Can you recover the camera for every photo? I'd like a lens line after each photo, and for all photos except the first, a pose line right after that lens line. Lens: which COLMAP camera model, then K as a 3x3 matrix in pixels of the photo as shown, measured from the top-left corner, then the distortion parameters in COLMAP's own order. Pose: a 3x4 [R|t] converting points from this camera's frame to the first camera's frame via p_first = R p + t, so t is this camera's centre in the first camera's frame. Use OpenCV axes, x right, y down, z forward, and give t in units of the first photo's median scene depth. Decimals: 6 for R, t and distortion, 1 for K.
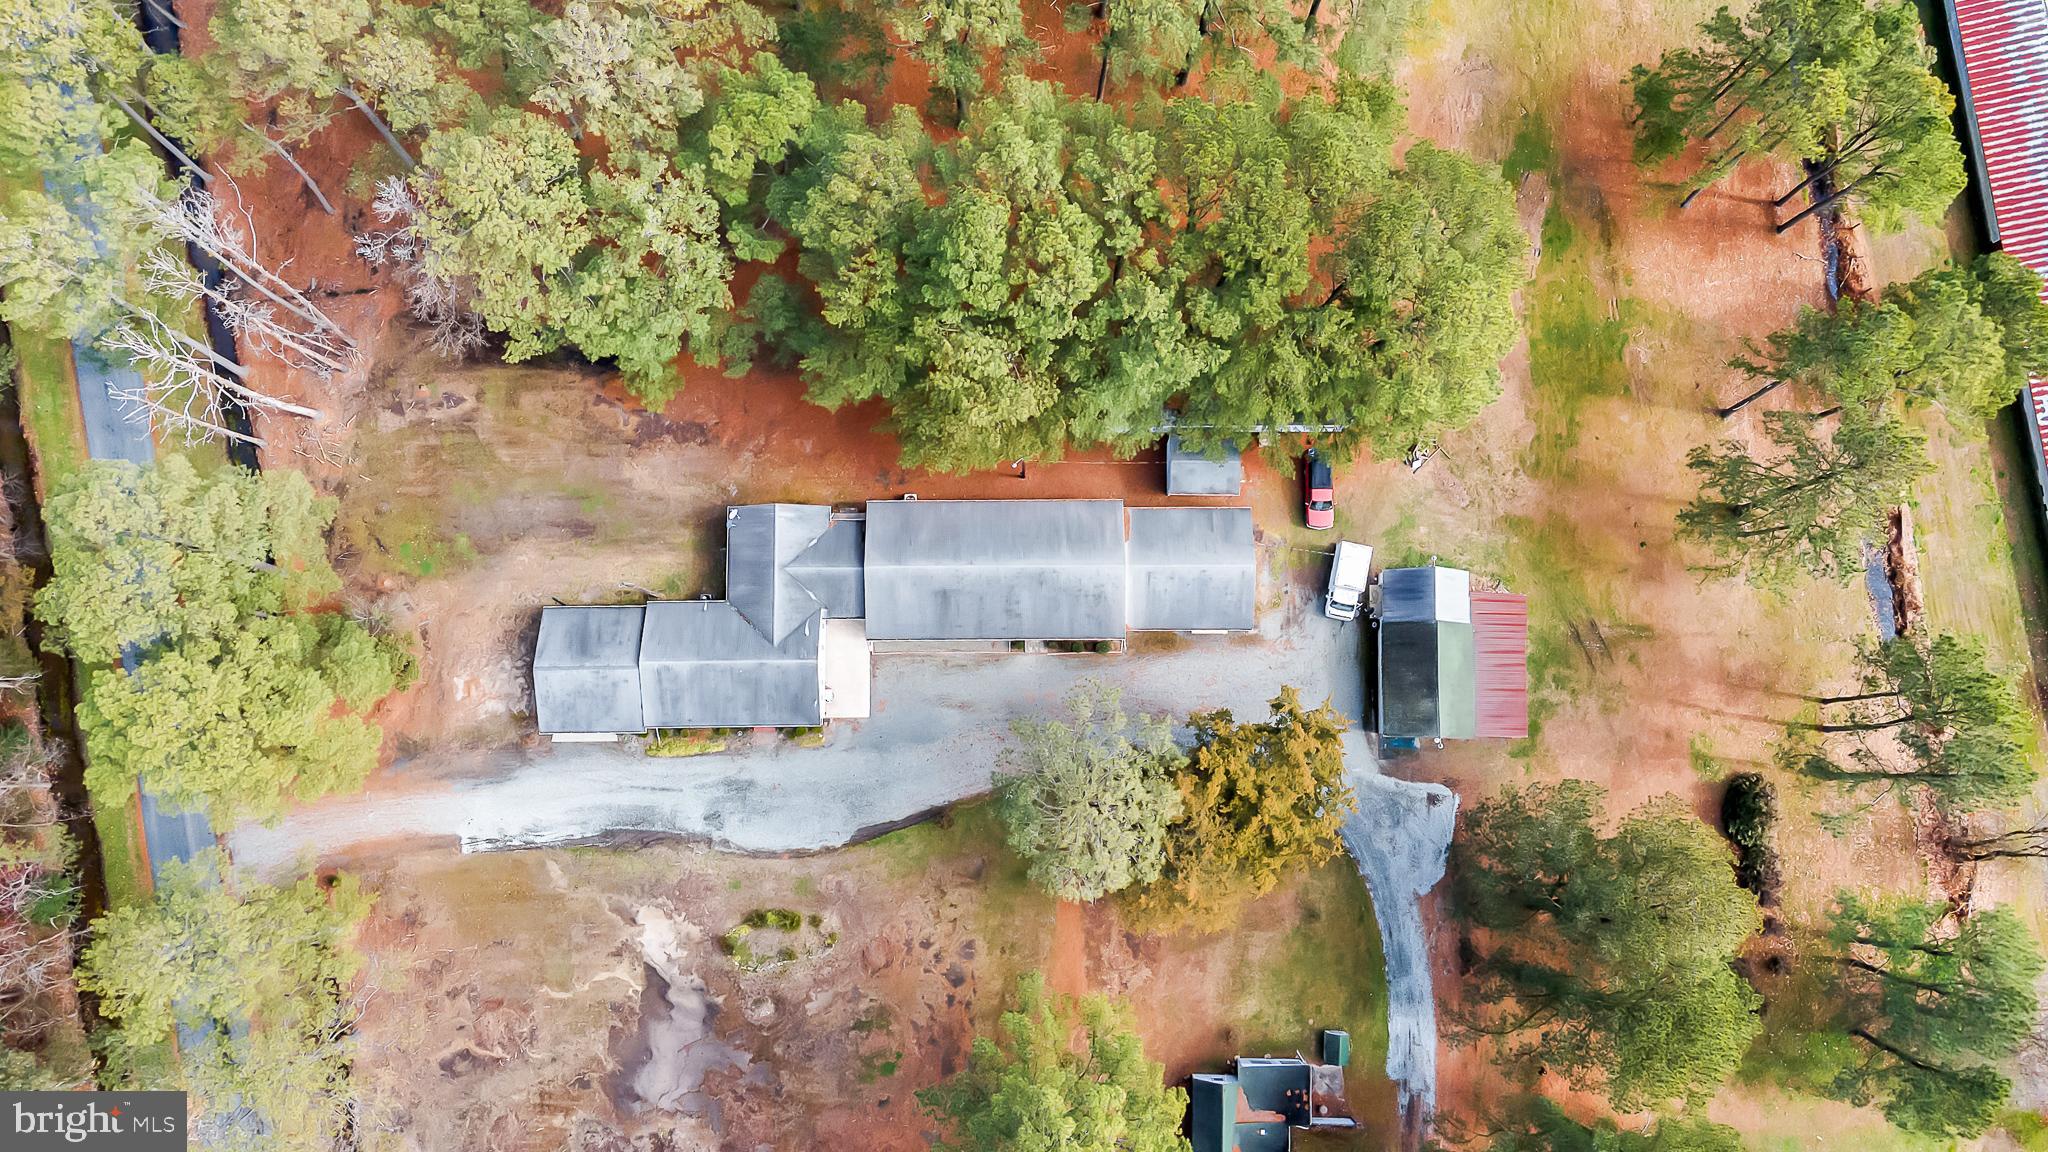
lens RADIAL K [[1513.0, 0, 1011.1], [0, 1513.0, 489.4], [0, 0, 1]] dist [0.041815, -0.000175]
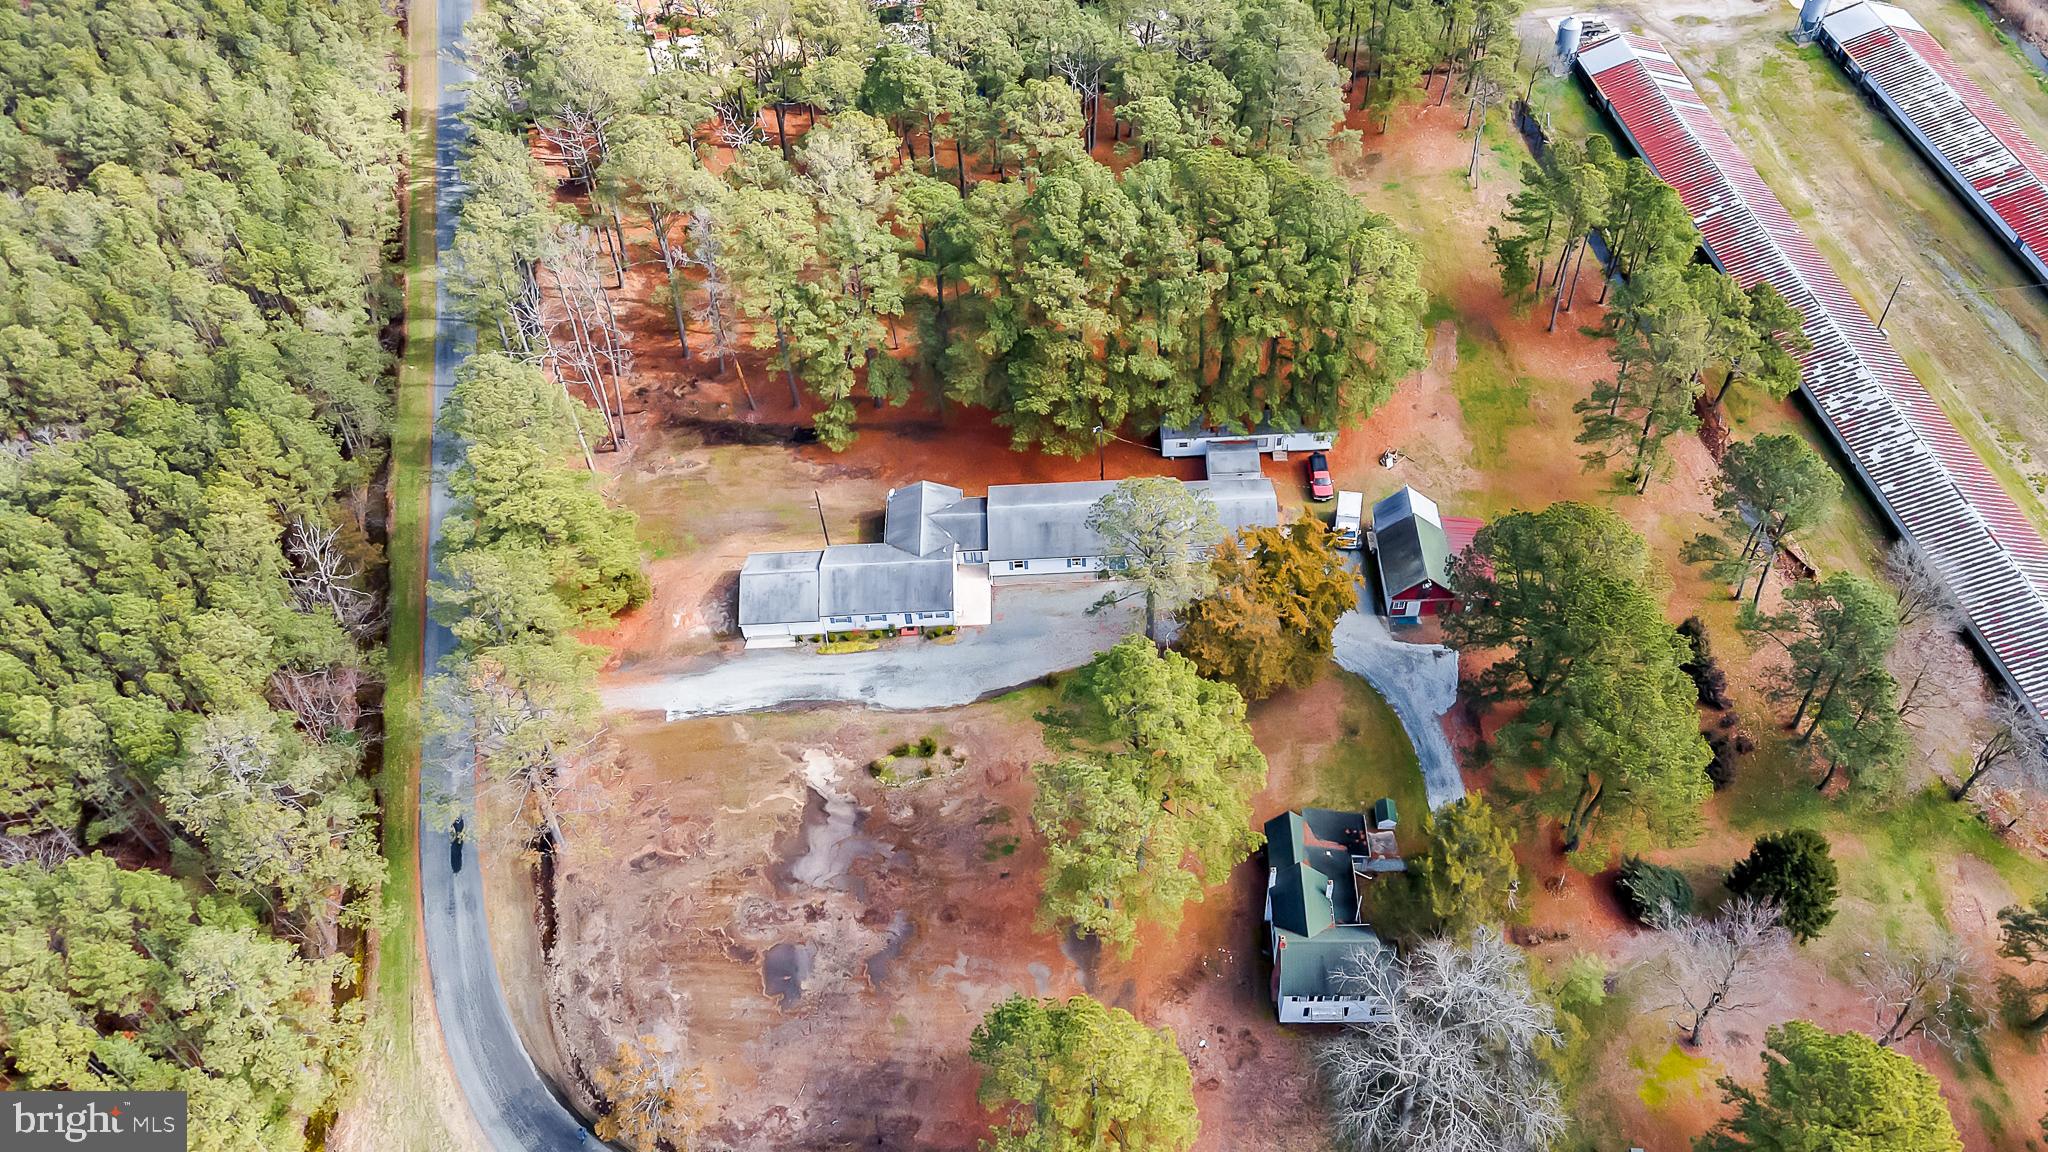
lens RADIAL K [[1612.8, 0, 1056.5], [0, 1612.8, 644.1], [0, 0, 1]] dist [0.093850, -0.001451]
pose [[0.999120, -0.040073, -0.012392, -0.021412], [0.025796, 0.819981, -0.571810, 0.961393], [0.033075, 0.570987, 0.820293, -0.117624]]
